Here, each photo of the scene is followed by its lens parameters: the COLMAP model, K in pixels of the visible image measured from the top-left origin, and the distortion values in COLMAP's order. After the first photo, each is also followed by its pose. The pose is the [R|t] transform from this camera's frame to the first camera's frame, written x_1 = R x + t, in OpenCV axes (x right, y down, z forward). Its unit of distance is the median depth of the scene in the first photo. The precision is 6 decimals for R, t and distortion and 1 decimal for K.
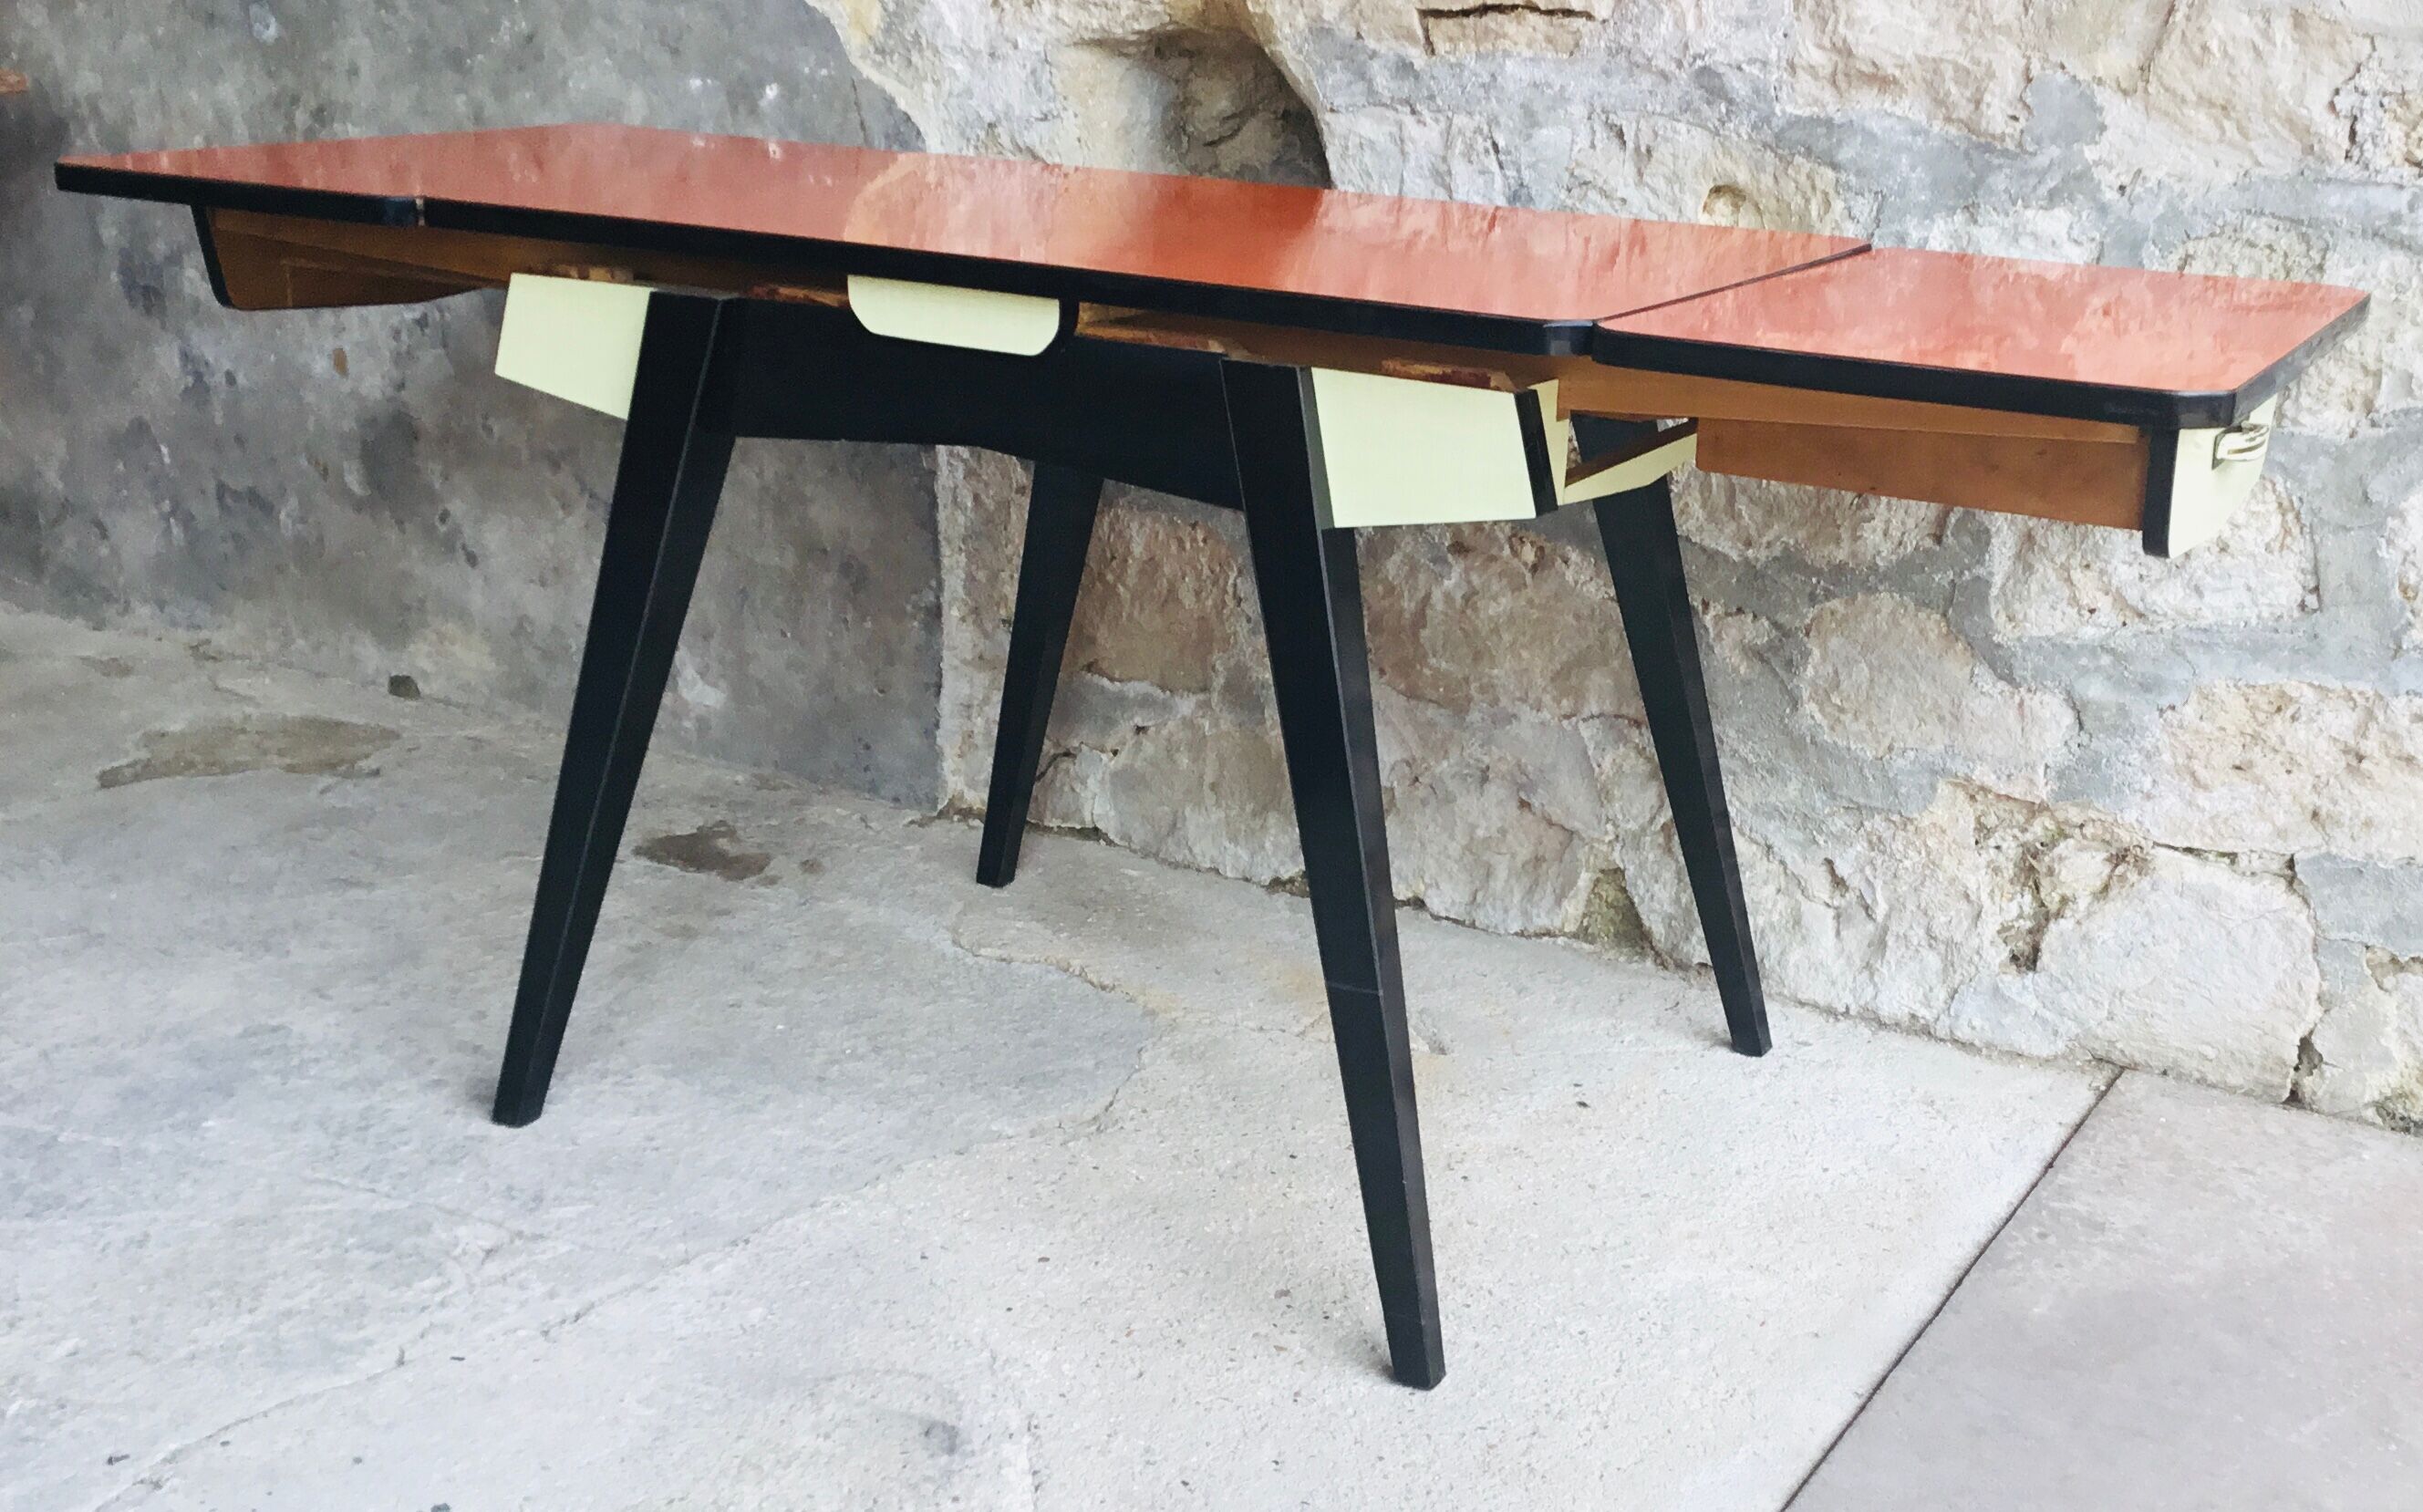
lens RADIAL K [[2666.0, 0, 1490.9], [0, 2666.0, 787.4], [0, 0, 1]] dist [0.107631, 0.000000]
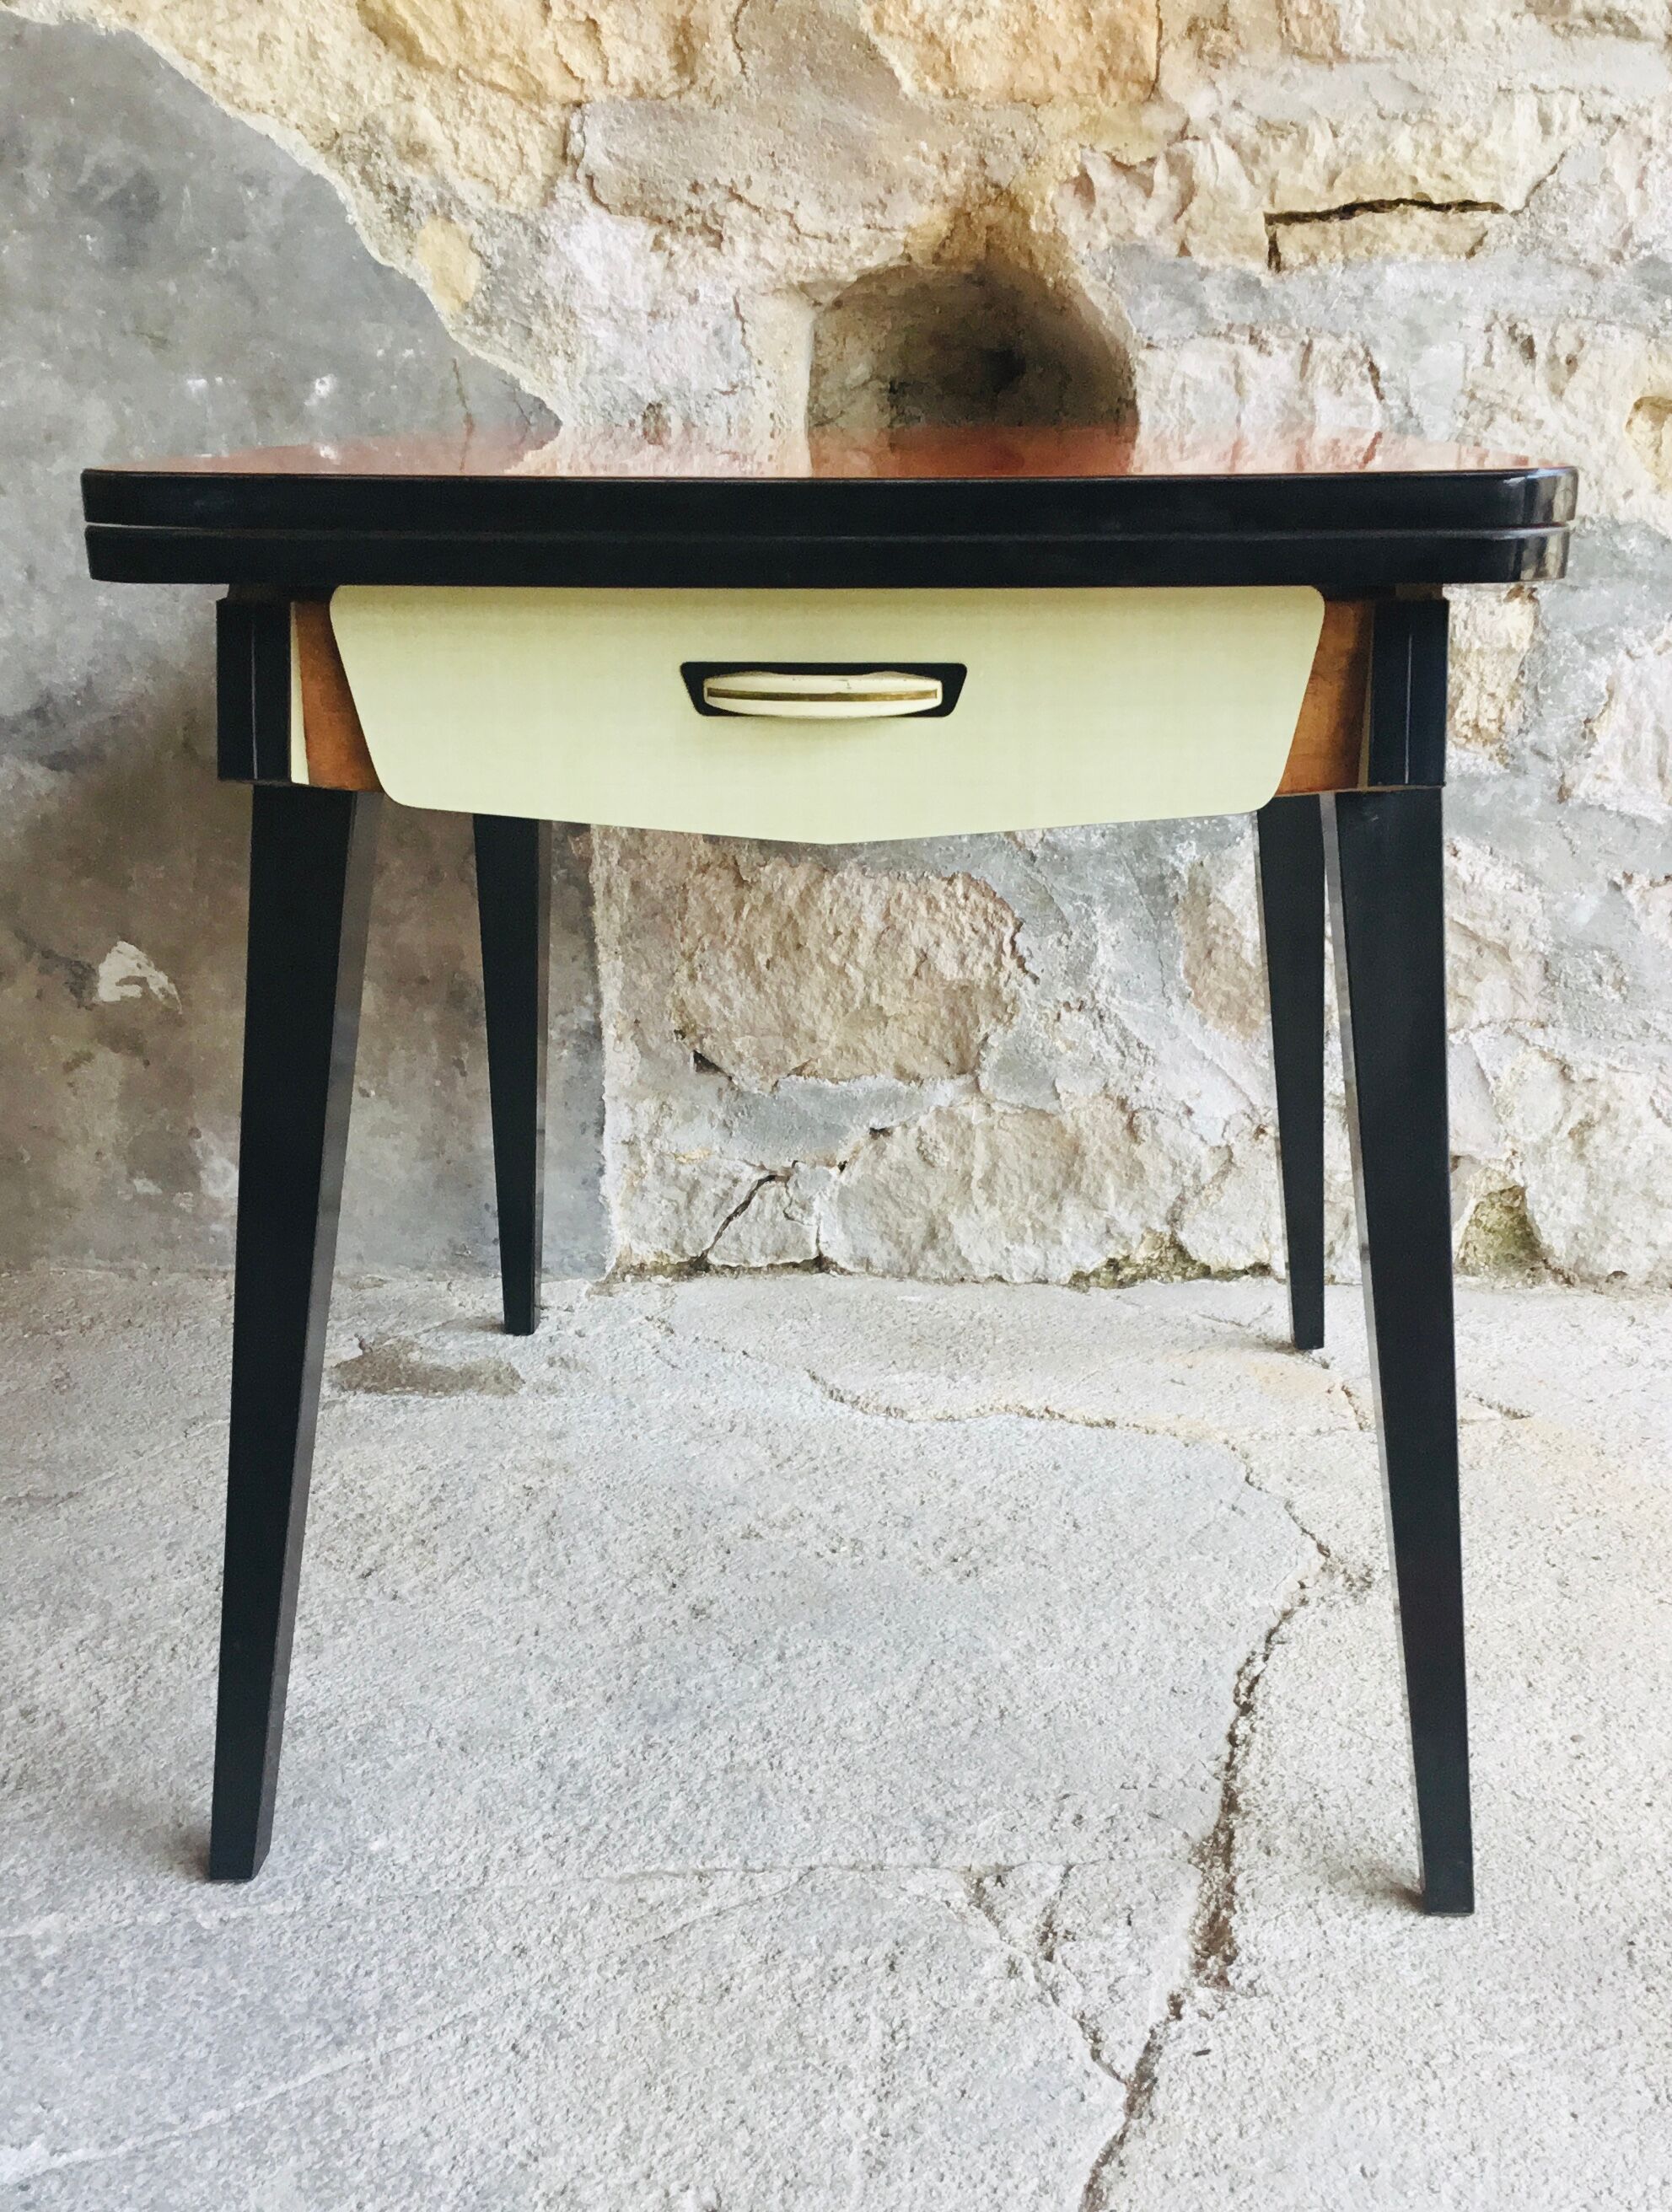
lens RADIAL K [[2471.4, 0, 889.3], [0, 2471.4, 1313.8], [0, 0, 1]] dist [0.065925, 0.000000]
pose [[0.910818, -0.188278, 0.367372, -0.474749], [0.163636, 0.981699, 0.097419, -0.045720], [-0.378991, -0.028616, 0.924958, 0.302506]]
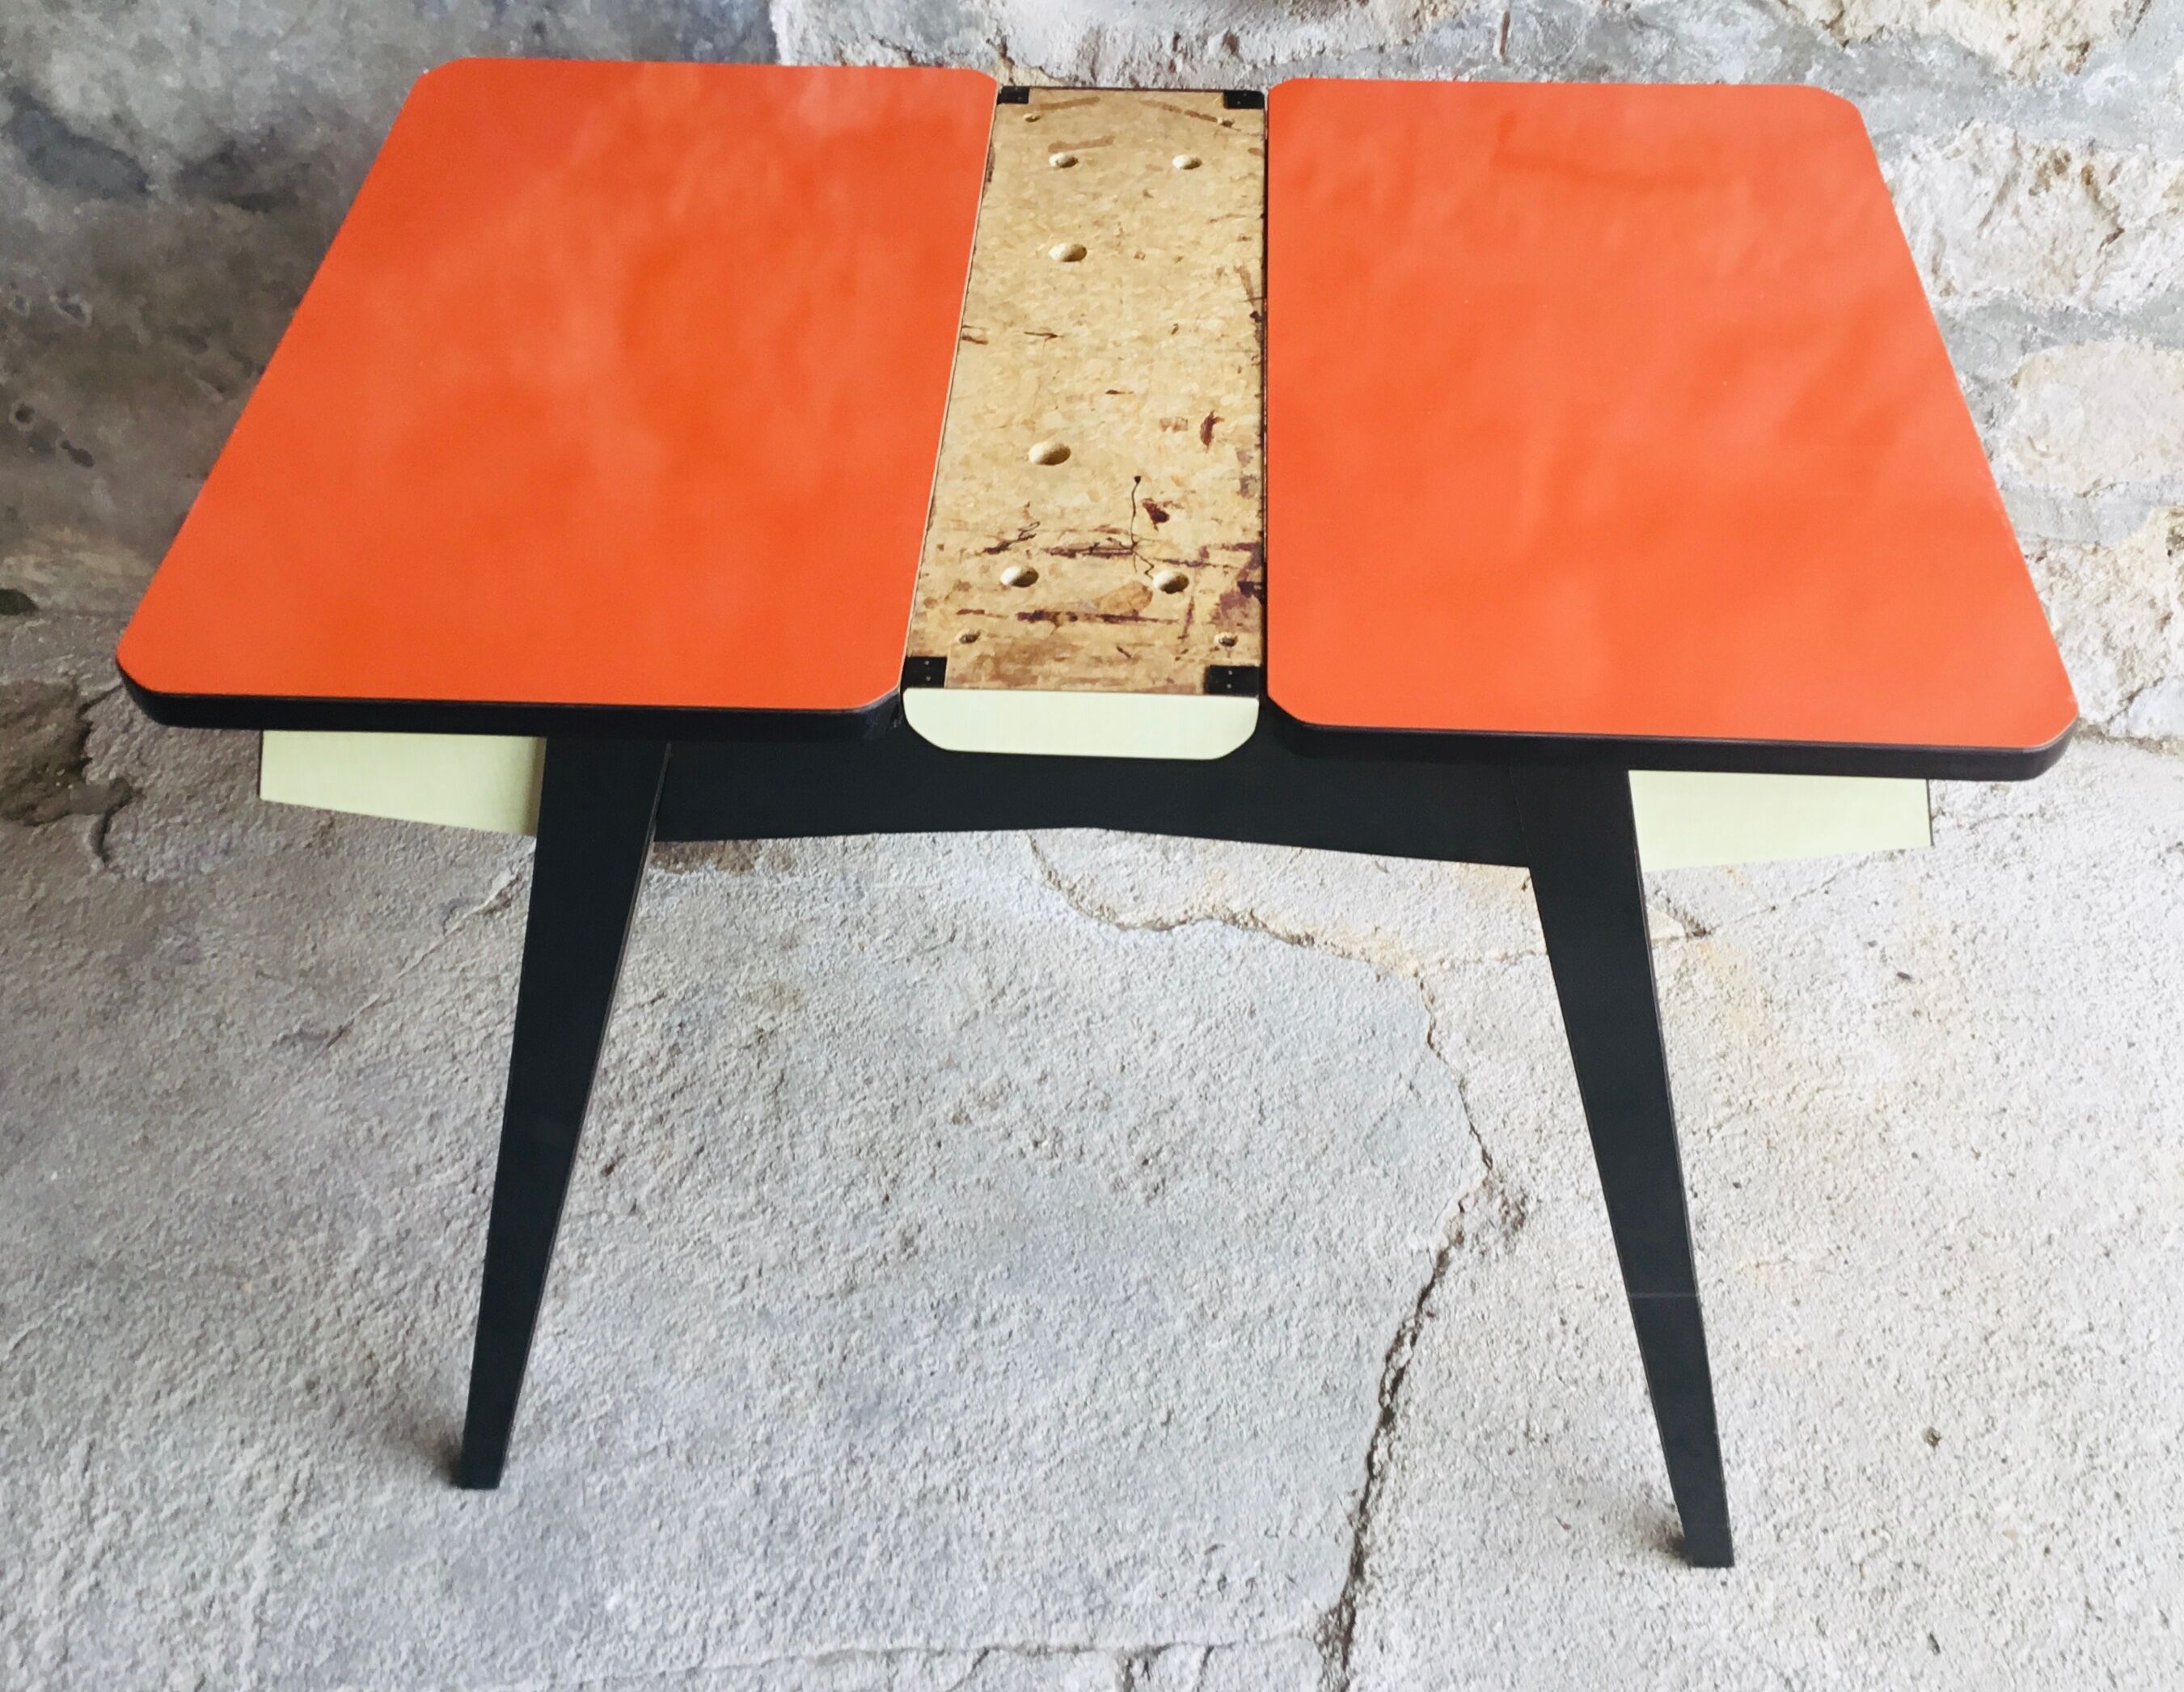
lens RADIAL K [[2345.4, 0, 1134.4], [0, 2345.4, 746.9], [0, 0, 1]] dist [0.062680, 0.000000]
pose [[0.926541, -0.290067, 0.239548, -0.357058], [0.154354, 0.873826, 0.461088, -0.343649], [-0.343070, -0.390242, 0.854409, 0.371039]]
